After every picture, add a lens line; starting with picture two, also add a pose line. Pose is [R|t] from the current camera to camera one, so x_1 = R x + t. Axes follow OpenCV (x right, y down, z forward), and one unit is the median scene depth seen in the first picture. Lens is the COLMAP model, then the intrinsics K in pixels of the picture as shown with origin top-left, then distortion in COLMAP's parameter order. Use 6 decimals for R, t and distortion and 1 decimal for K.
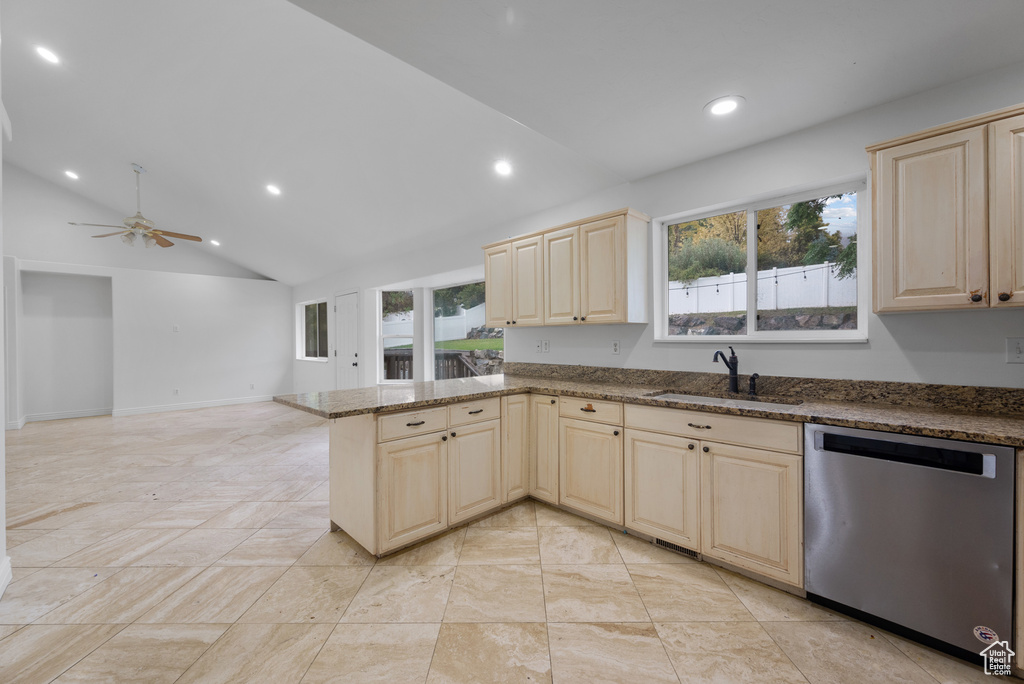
lens RADIAL K [[408.7, 0, 514.3], [0, 408.7, 342.4], [0, 0, 1]] dist [-0.000415, 0.000055]
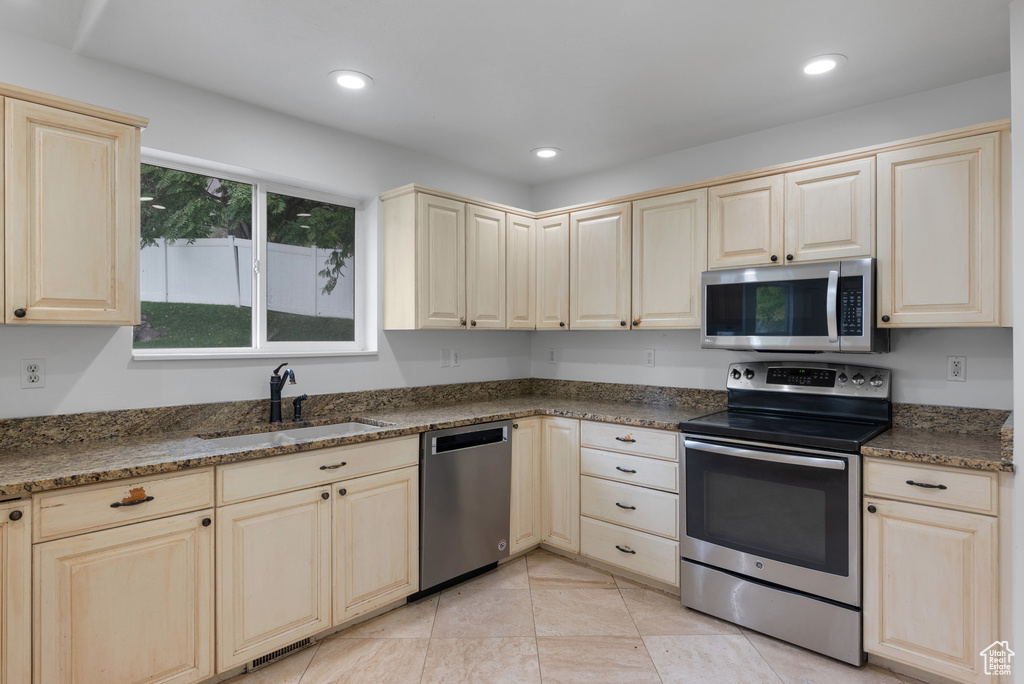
lens RADIAL K [[562.9, 0, 513.1], [0, 562.9, 338.0], [0, 0, 1]] dist [0.003149, 0.000182]
pose [[-0.035822, 0.003947, 0.999350, -0.562420], [0.005286, 0.999979, -0.003760, -0.031472], [-0.999344, 0.005148, -0.035842, 0.599585]]
